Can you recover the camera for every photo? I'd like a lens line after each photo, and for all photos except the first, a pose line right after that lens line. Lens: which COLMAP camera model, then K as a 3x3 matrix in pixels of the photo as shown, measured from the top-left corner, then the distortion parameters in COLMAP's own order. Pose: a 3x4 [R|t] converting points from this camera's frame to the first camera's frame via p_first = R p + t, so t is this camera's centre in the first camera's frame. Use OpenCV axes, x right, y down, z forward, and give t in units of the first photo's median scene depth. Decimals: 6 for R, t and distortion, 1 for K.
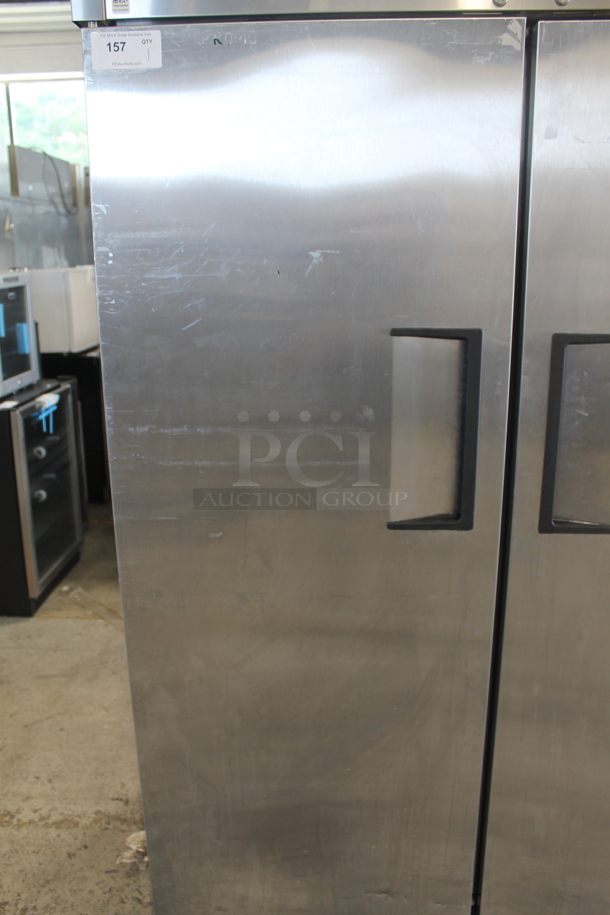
lens RADIAL K [[772.4, 0, 305.0], [0, 772.4, 457.5], [0, 0, 1]] dist [-0.153763, 0.123152]
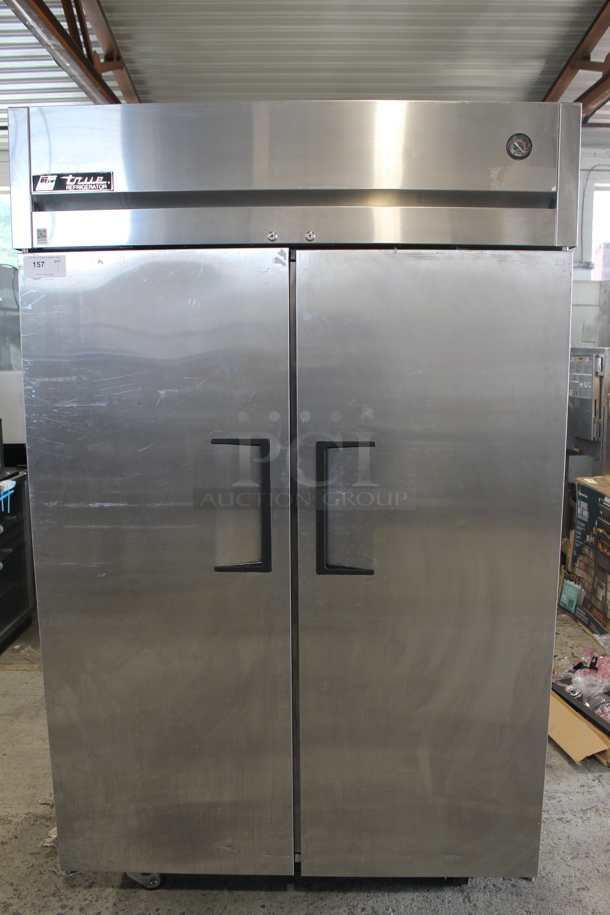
lens RADIAL K [[781.2, 0, 305.0], [0, 781.2, 457.5], [0, 0, 1]] dist [-0.165935, 0.148110]
pose [[0.999555, 0.001005, 0.029823, 0.237522], [0.002353, 0.993666, -0.112346, 0.043280], [-0.029747, 0.112367, 0.993221, -0.528414]]
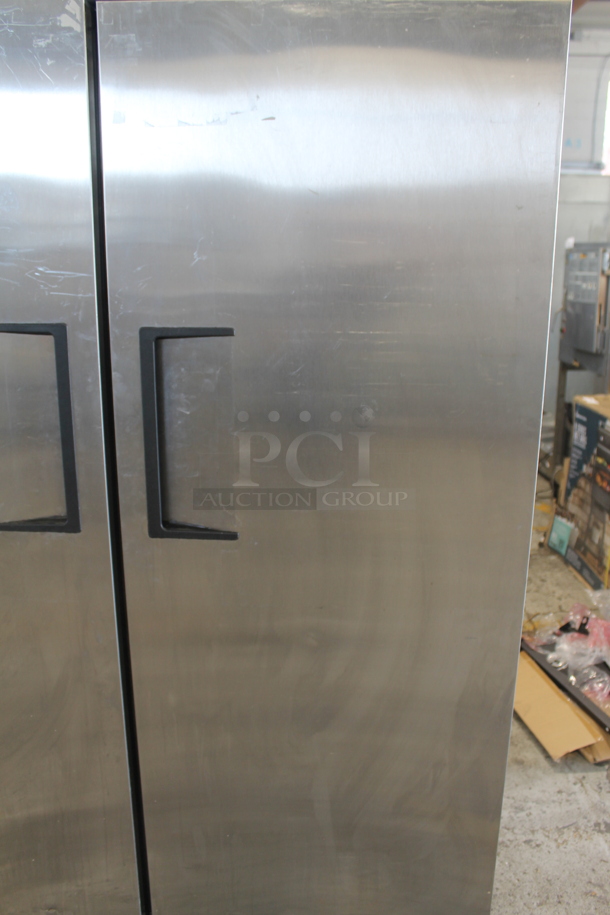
lens RADIAL K [[781.2, 0, 305.0], [0, 781.2, 457.5], [0, 0, 1]] dist [-0.165935, 0.148110]
pose [[0.999523, 0.010048, 0.029216, 0.469883], [-0.009923, 0.999941, -0.004417, 0.001677], [-0.029258, 0.004125, 0.999563, 0.023284]]
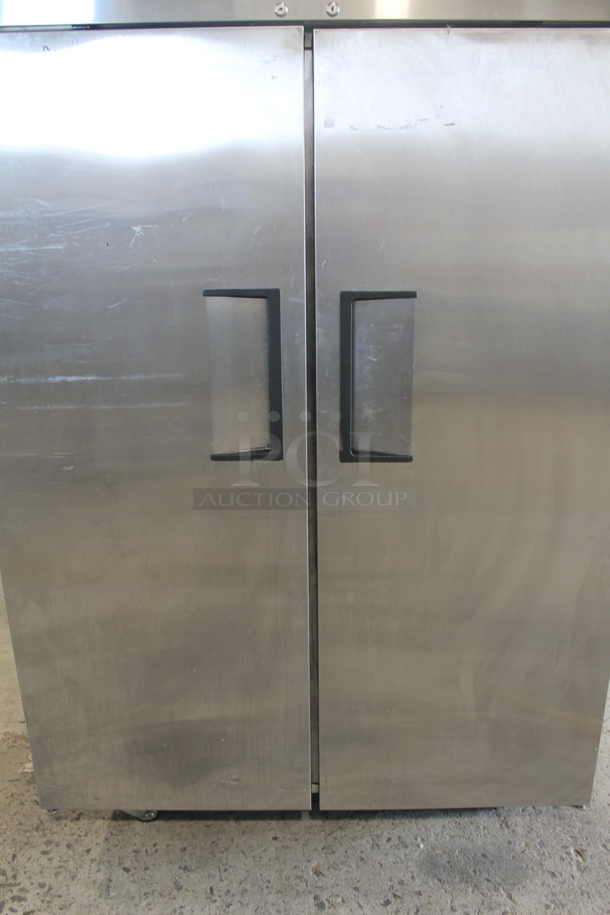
lens RADIAL K [[781.2, 0, 305.0], [0, 781.2, 457.5], [0, 0, 1]] dist [-0.165935, 0.148110]
pose [[0.998768, -0.016136, 0.046926, 0.195274], [0.014117, 0.998973, 0.043049, 0.039074], [-0.047573, -0.042333, 0.997970, -0.199599]]
